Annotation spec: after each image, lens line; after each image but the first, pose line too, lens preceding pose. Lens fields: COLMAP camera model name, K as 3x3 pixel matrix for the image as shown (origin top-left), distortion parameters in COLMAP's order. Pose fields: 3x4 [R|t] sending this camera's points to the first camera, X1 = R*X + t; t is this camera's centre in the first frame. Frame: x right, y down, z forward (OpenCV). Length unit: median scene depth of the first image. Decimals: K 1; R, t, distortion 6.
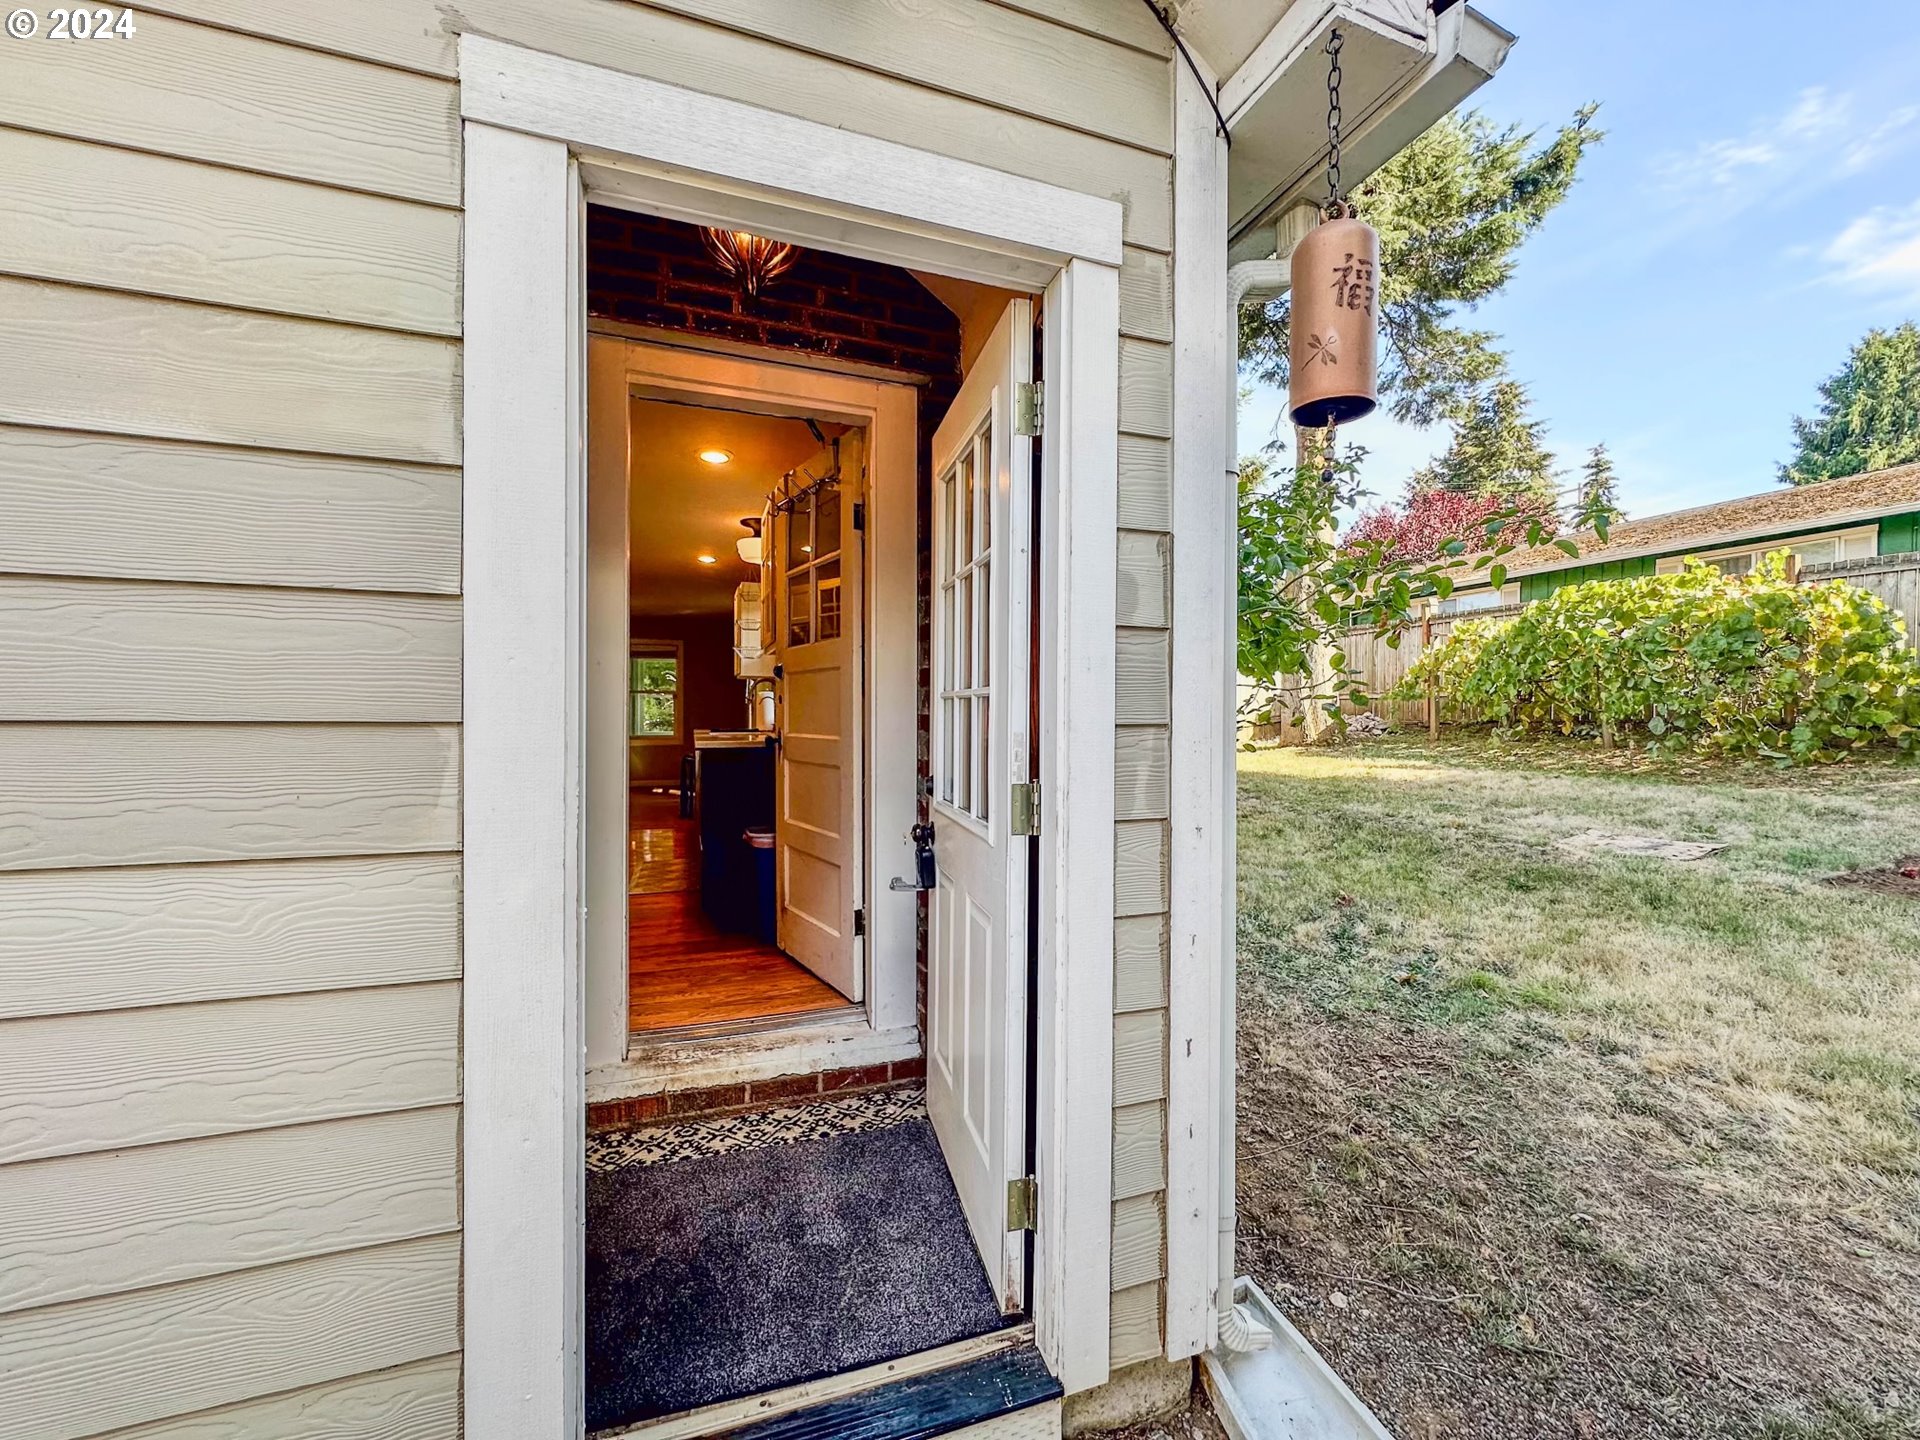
lens RADIAL K [[763.9, 0, 960.0], [0, 763.9, 720.0], [0, 0, 1]] dist [-0.003287, -0.000346]
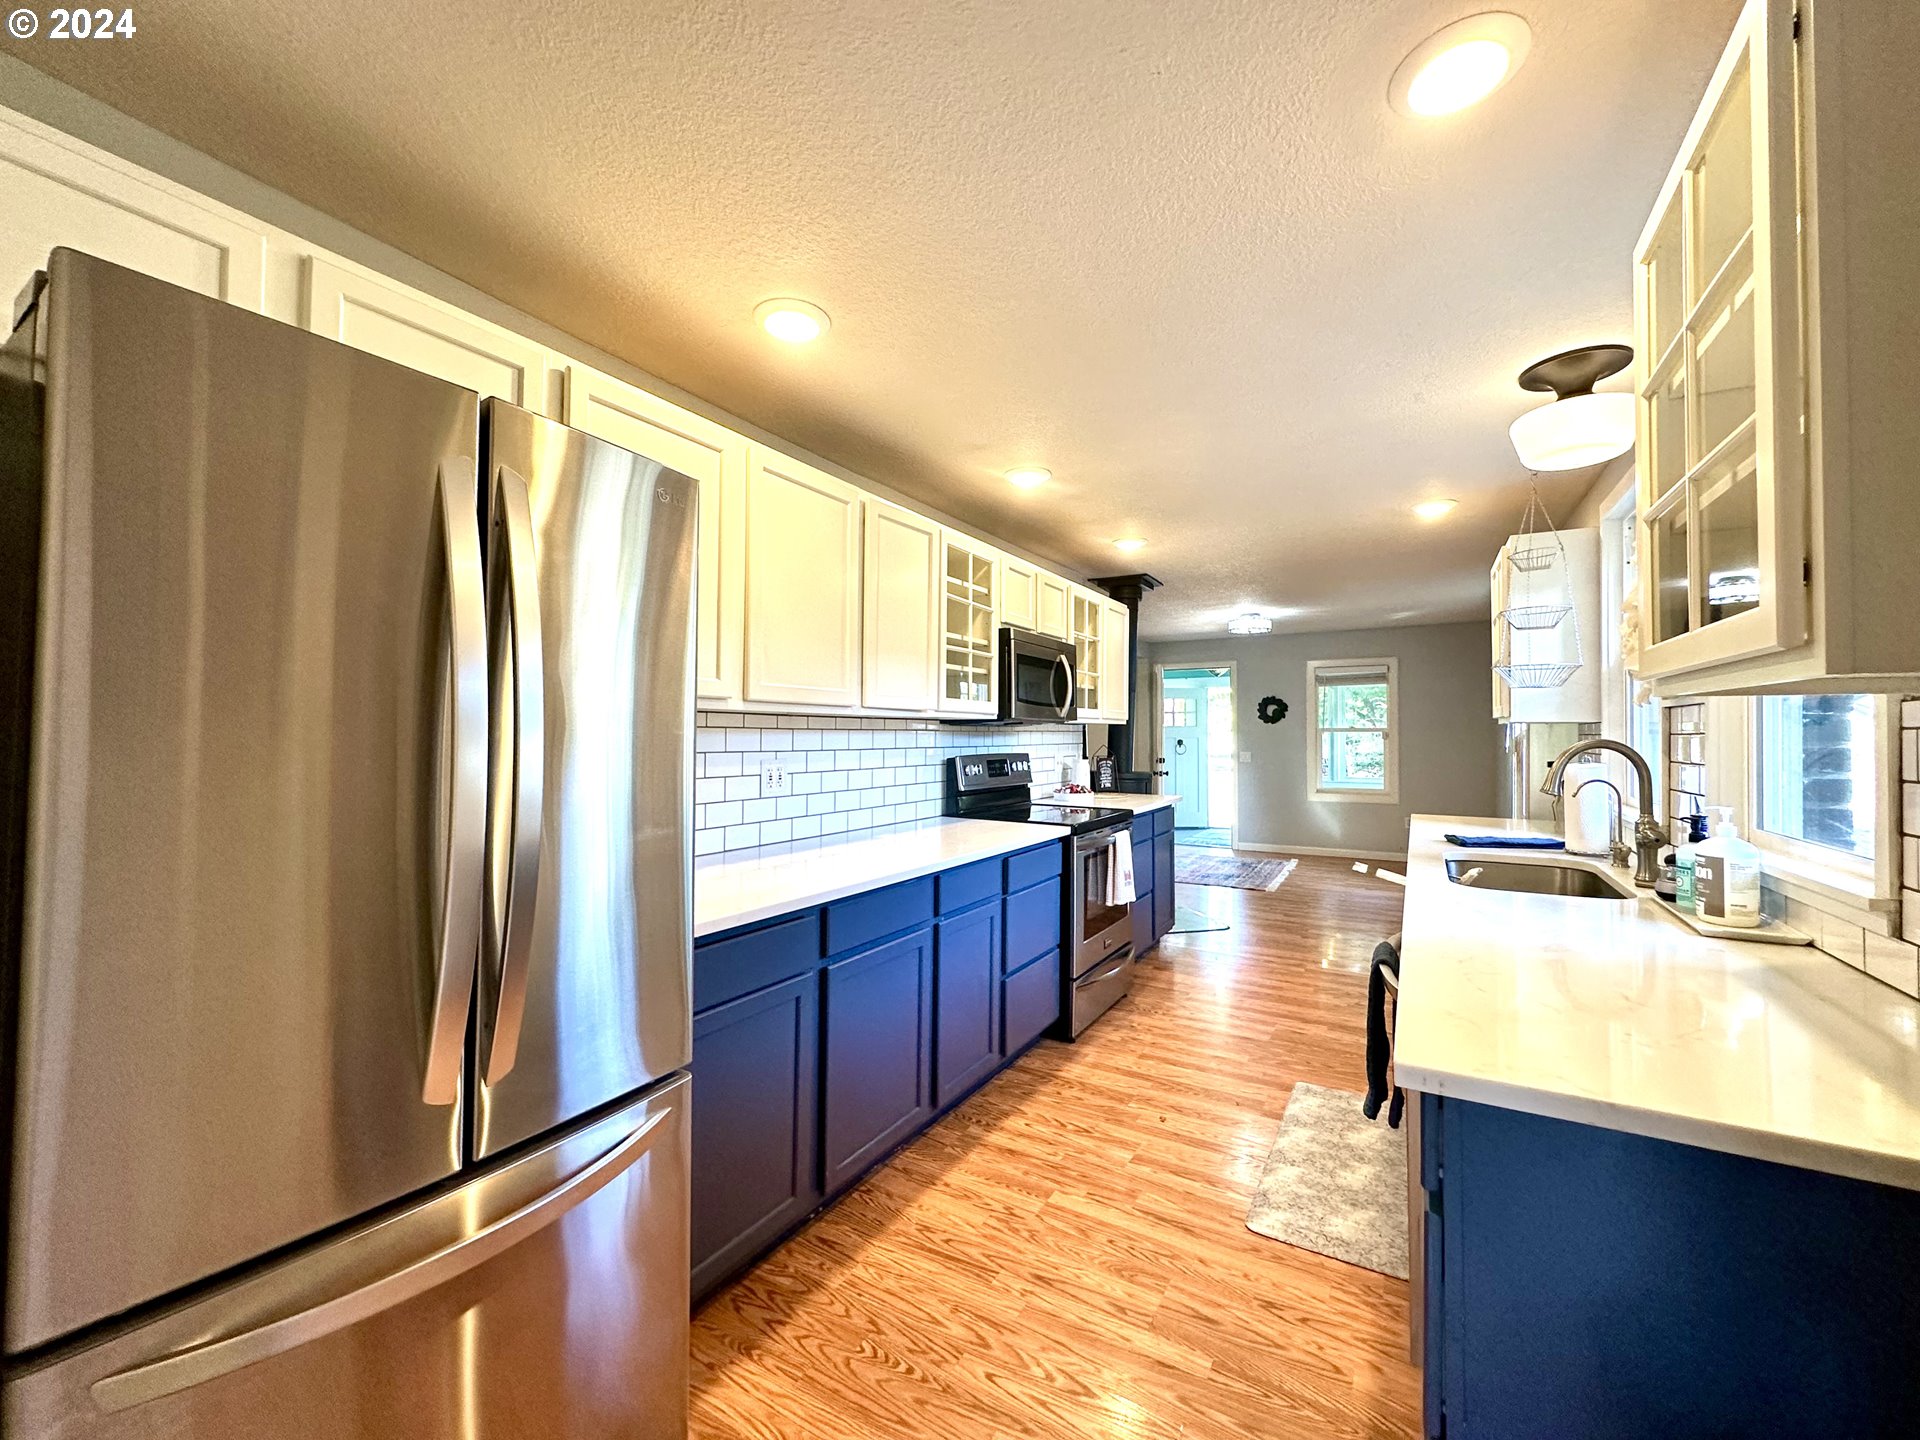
lens RADIAL K [[763.9, 0, 960.0], [0, 763.9, 720.0], [0, 0, 1]] dist [-0.003287, -0.000346]
pose [[0.642890, -0.012247, -0.765860, -0.141838], [-0.005860, 0.999764, -0.020907, -0.051312], [0.765936, 0.017929, 0.642667, 0.410122]]
